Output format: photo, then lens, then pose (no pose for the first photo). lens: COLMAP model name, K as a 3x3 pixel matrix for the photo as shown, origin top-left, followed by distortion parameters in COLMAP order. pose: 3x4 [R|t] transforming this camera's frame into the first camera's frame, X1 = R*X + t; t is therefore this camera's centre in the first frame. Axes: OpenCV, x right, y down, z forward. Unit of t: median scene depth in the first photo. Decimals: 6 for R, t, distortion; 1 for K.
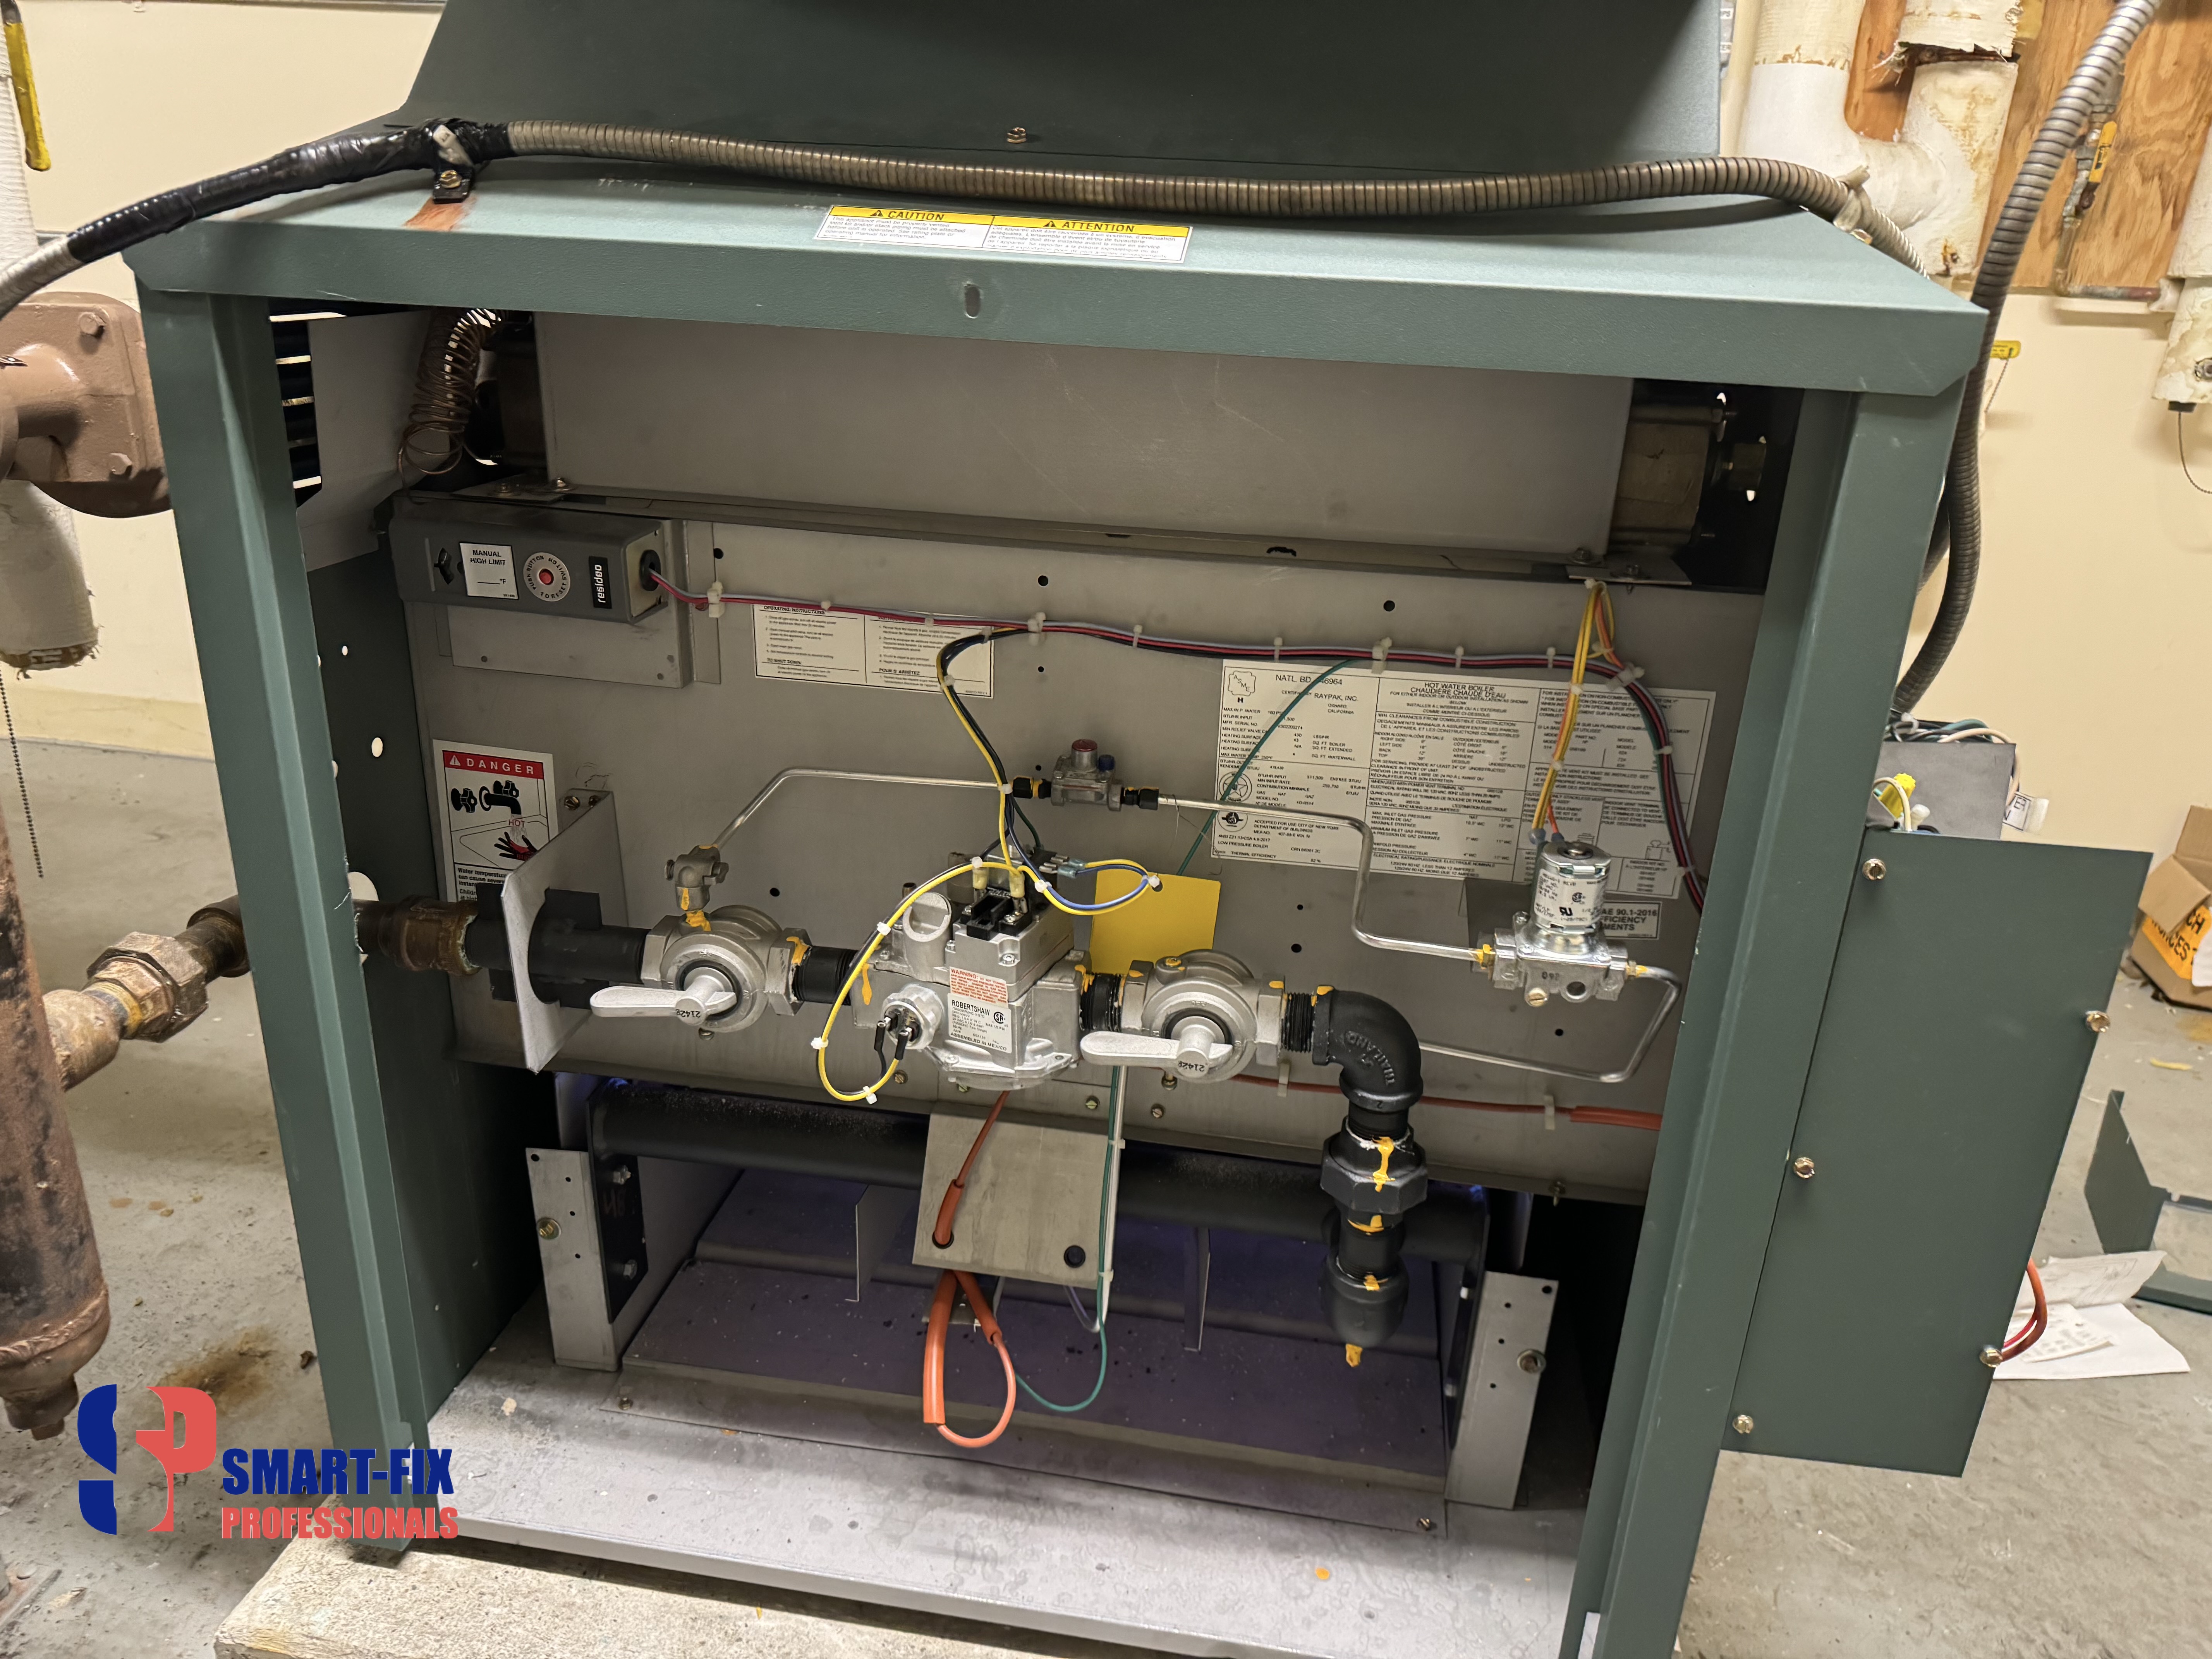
lens RADIAL K [[1532.8, 0, 1106.0], [0, 1532.8, 829.5], [0, 0, 1]] dist [-0.002940, -0.013474]
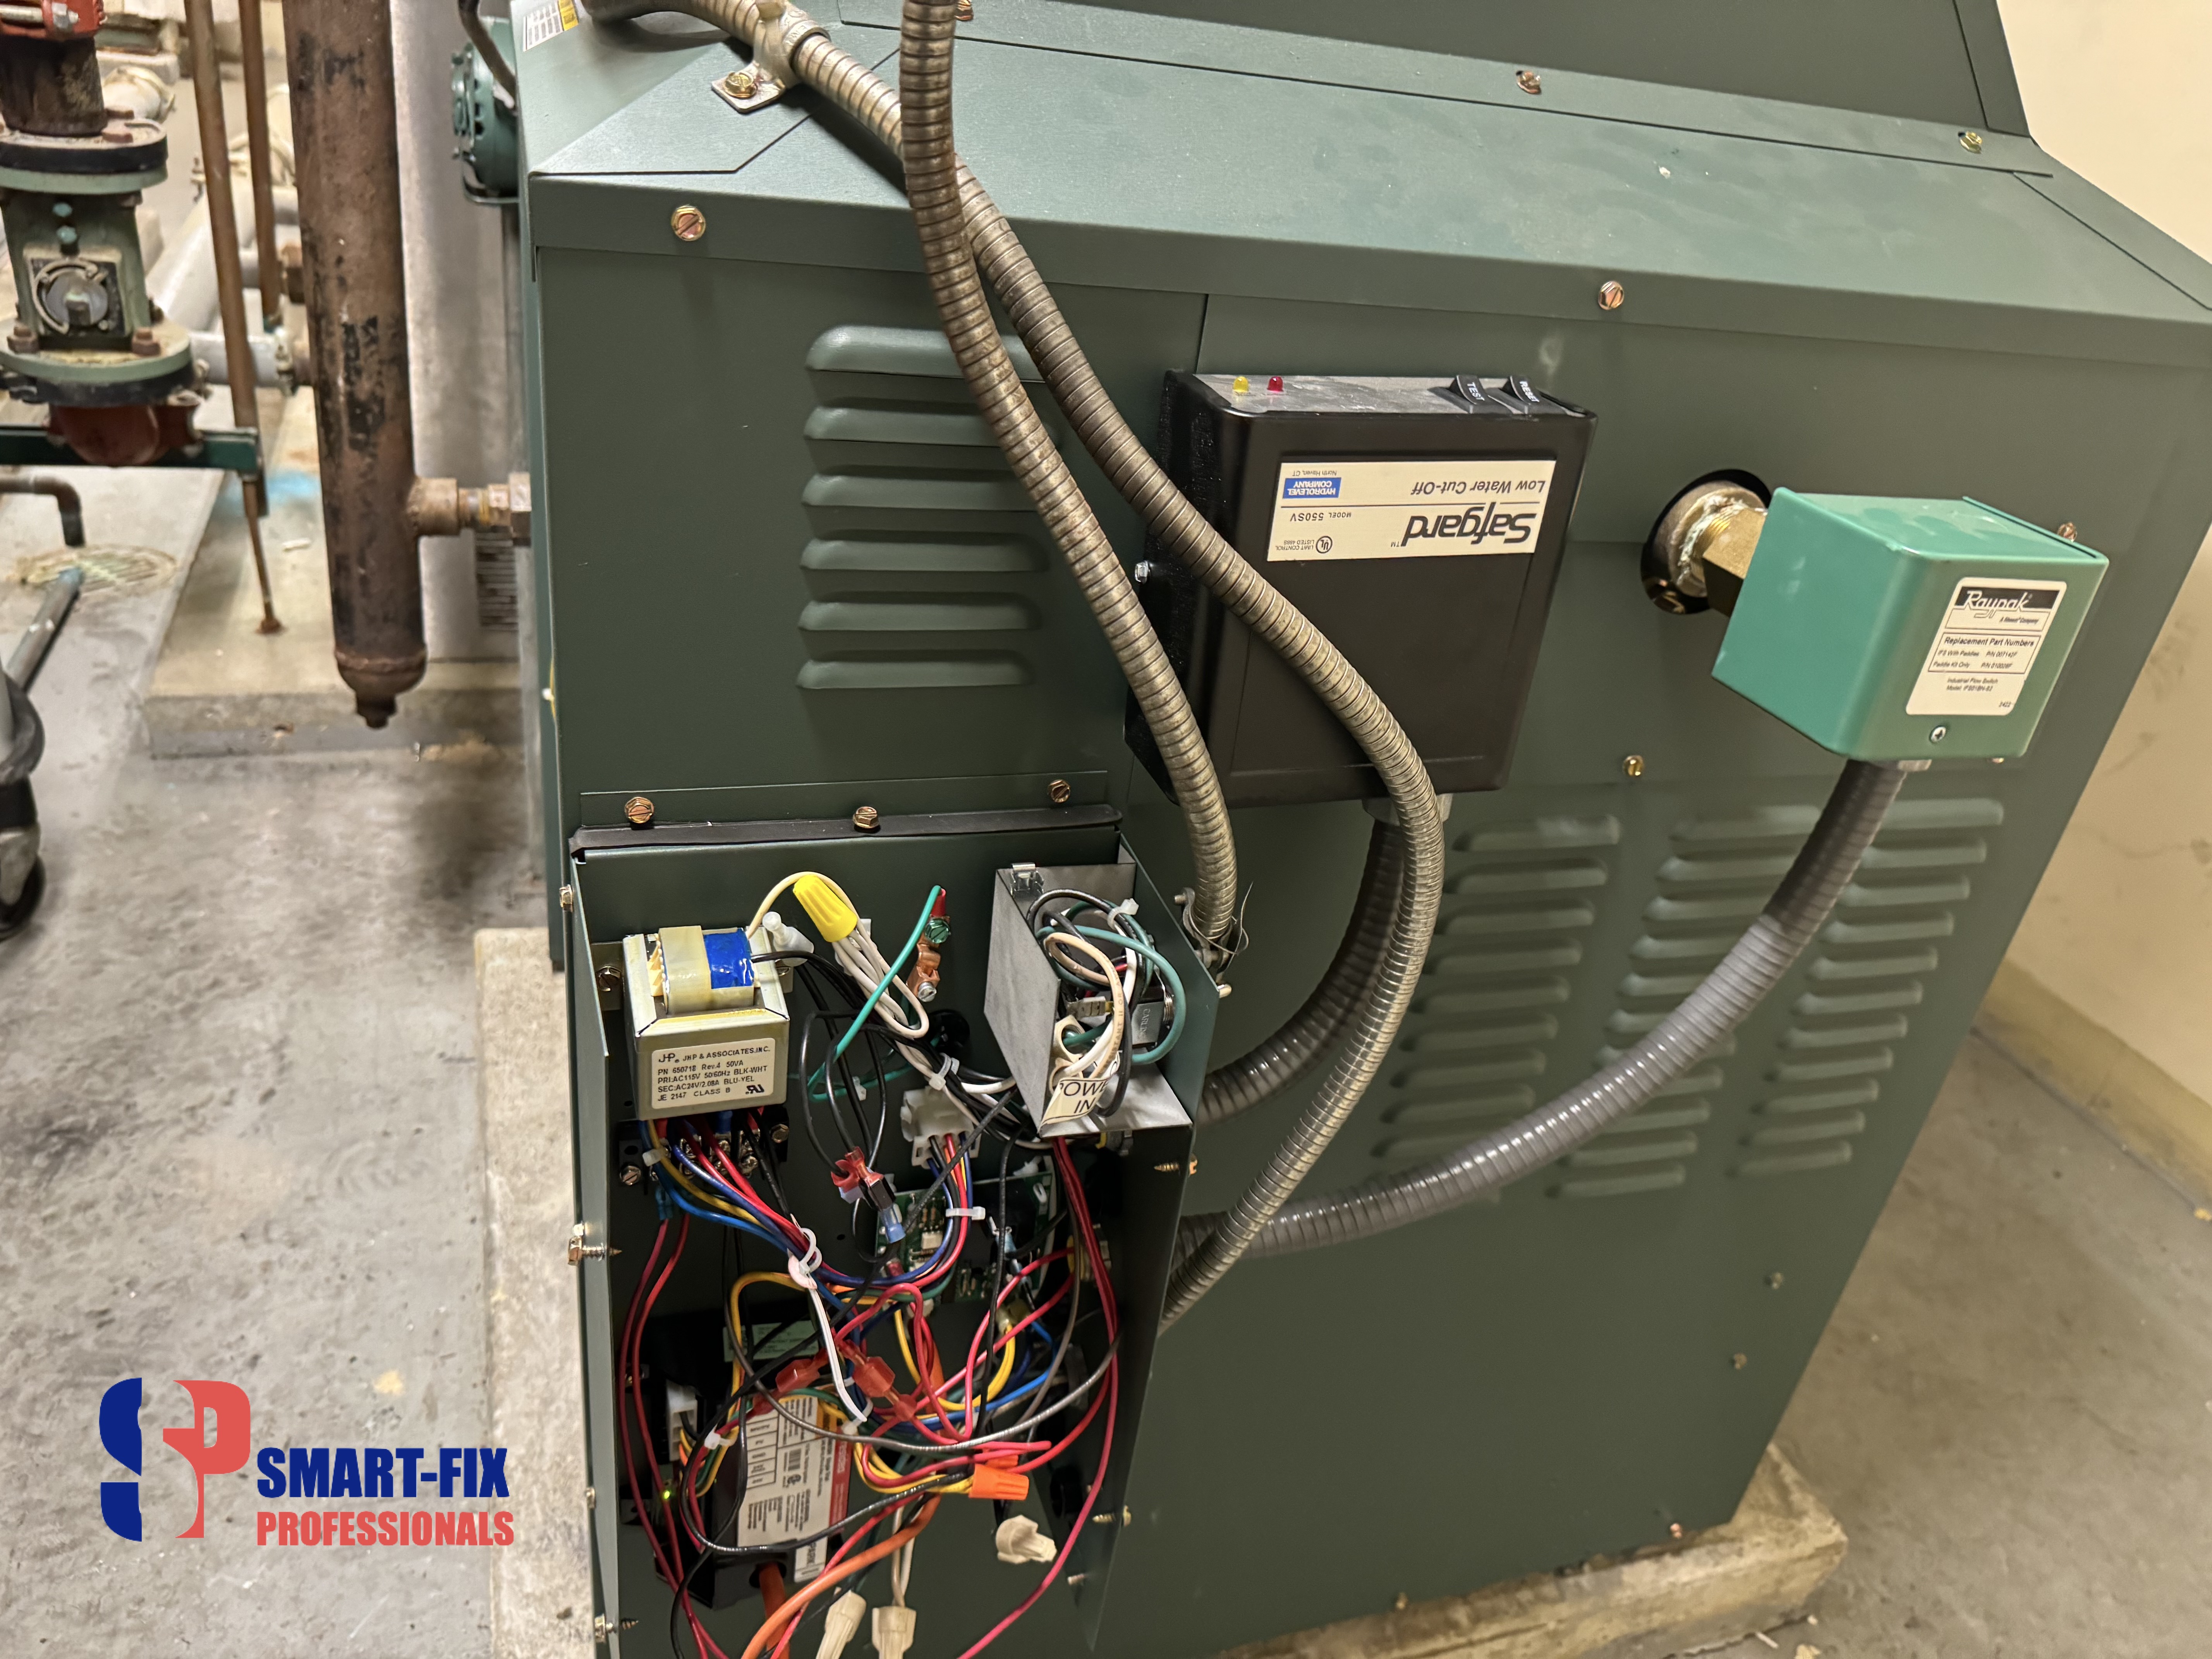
lens RADIAL K [[1544.5, 0, 1108.7], [0, 1544.5, 824.4], [0, 0, 1]] dist [-0.010111, -0.005135]
pose [[0.464576, 0.444912, -0.765652, 1.103763], [-0.424230, 0.870767, 0.248583, -0.292615], [0.777302, 0.209327, 0.593282, 0.701387]]
